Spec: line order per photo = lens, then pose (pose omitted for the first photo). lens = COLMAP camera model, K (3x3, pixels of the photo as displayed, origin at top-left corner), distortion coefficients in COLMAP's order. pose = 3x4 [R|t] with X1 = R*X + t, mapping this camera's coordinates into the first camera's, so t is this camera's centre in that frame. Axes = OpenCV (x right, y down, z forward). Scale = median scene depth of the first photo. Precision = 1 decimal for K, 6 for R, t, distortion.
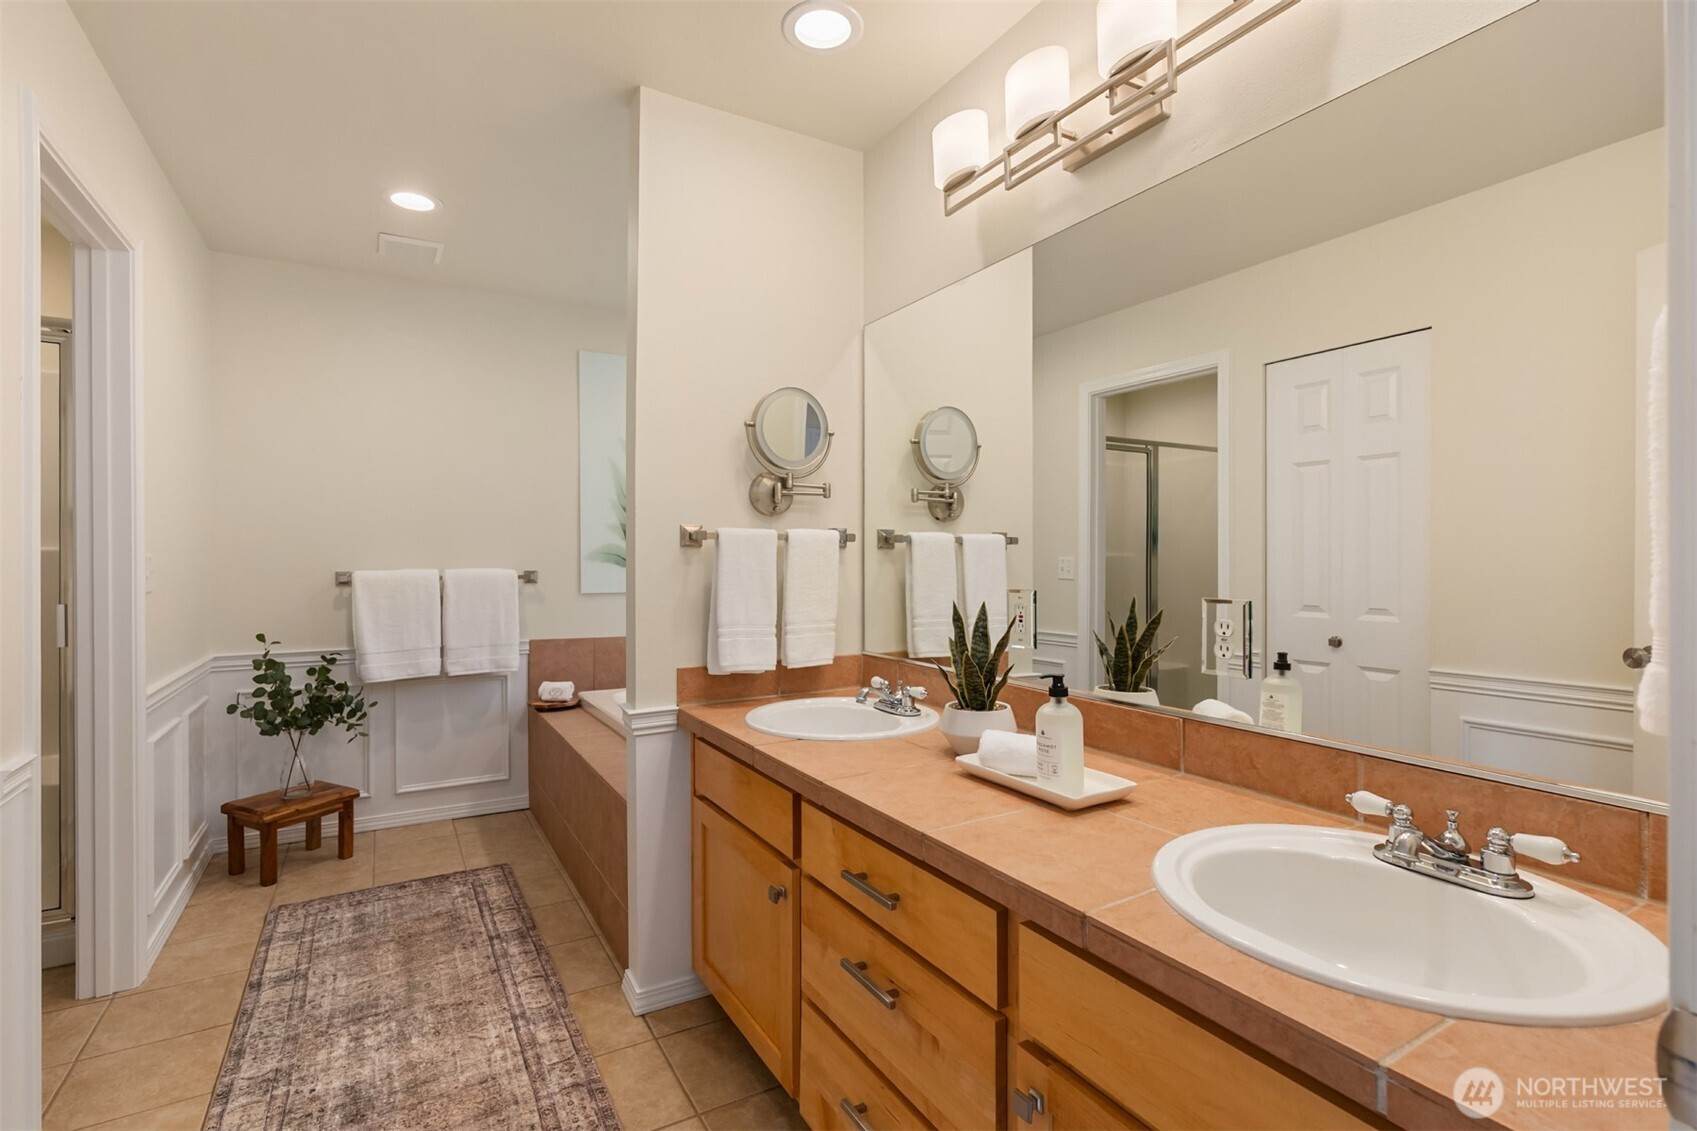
lens RADIAL K [[794.4, 0, 847.8], [0, 794.4, 552.6], [0, 0, 1]] dist [-0.000206, 0.000724]
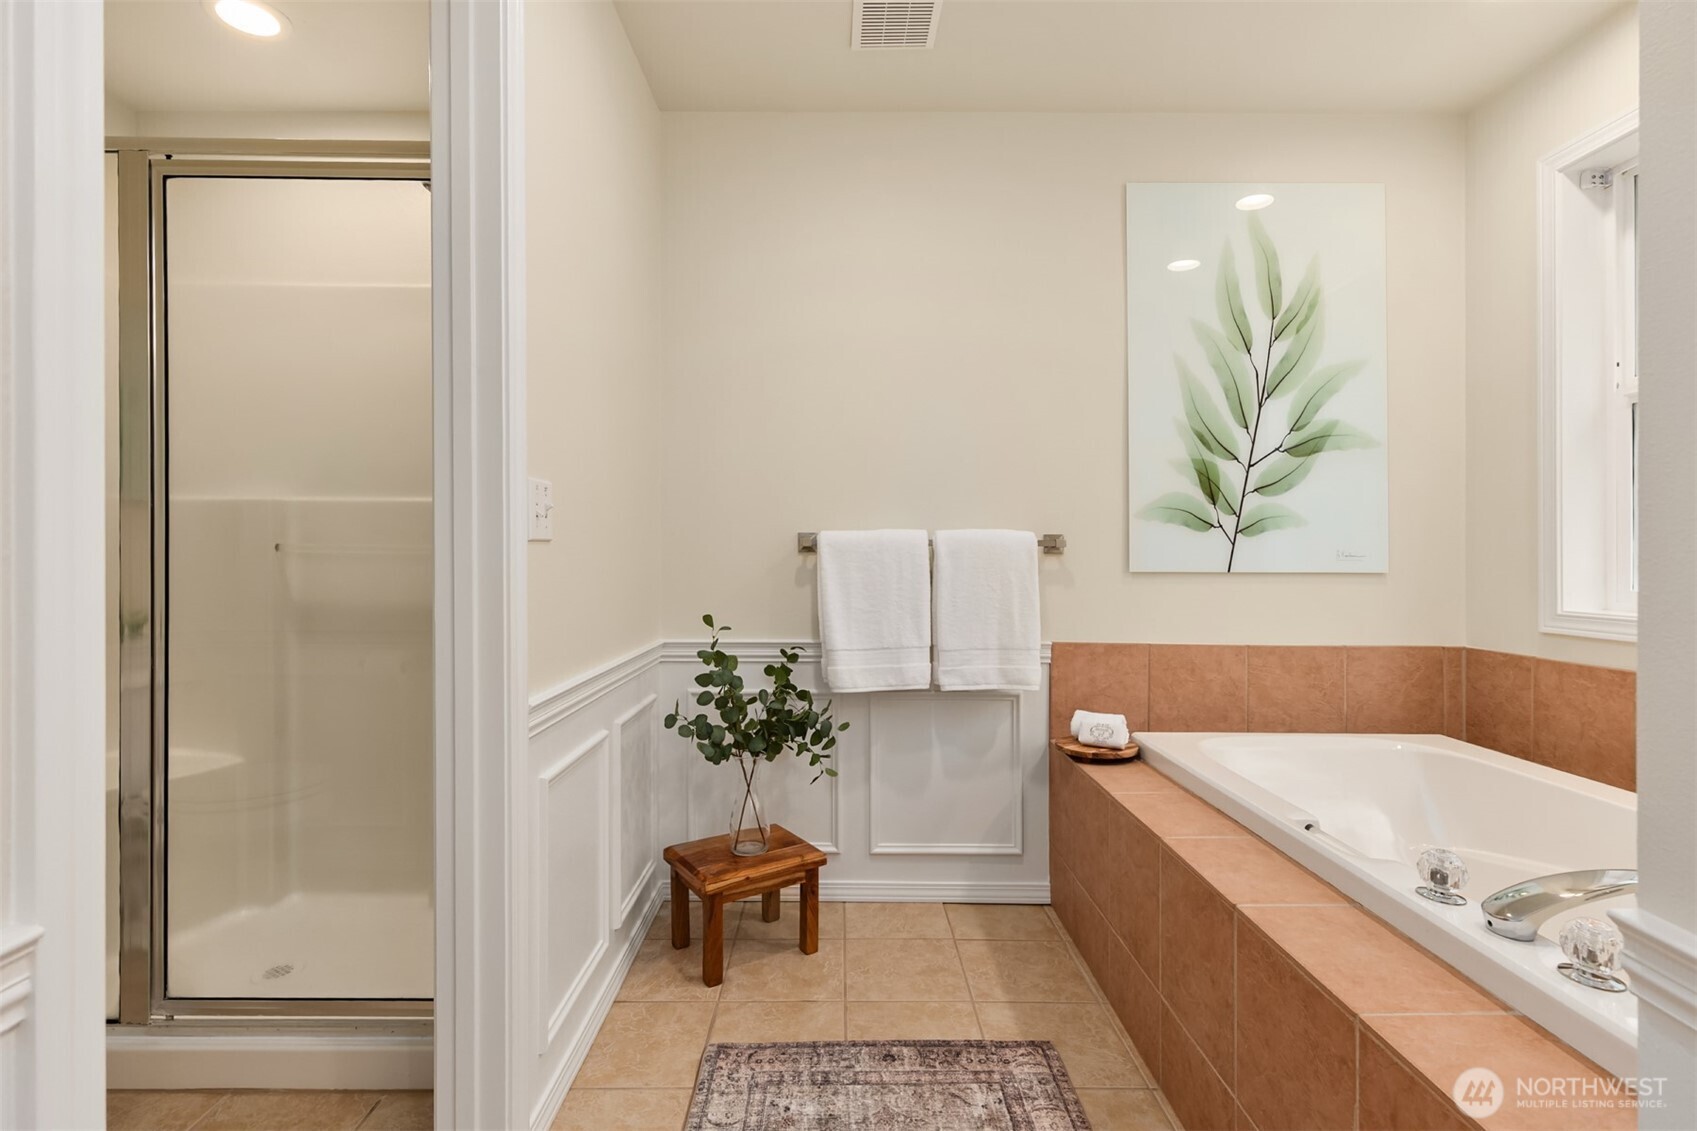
lens RADIAL K [[794.4, 0, 845.1], [0, 794.4, 557.9], [0, 0, 1]] dist [-0.000206, 0.000724]
pose [[0.864948, 0.006171, -0.501823, -0.264189], [-0.001679, 0.999954, 0.009402, 0.042356], [0.501858, -0.007290, 0.864919, 0.427169]]
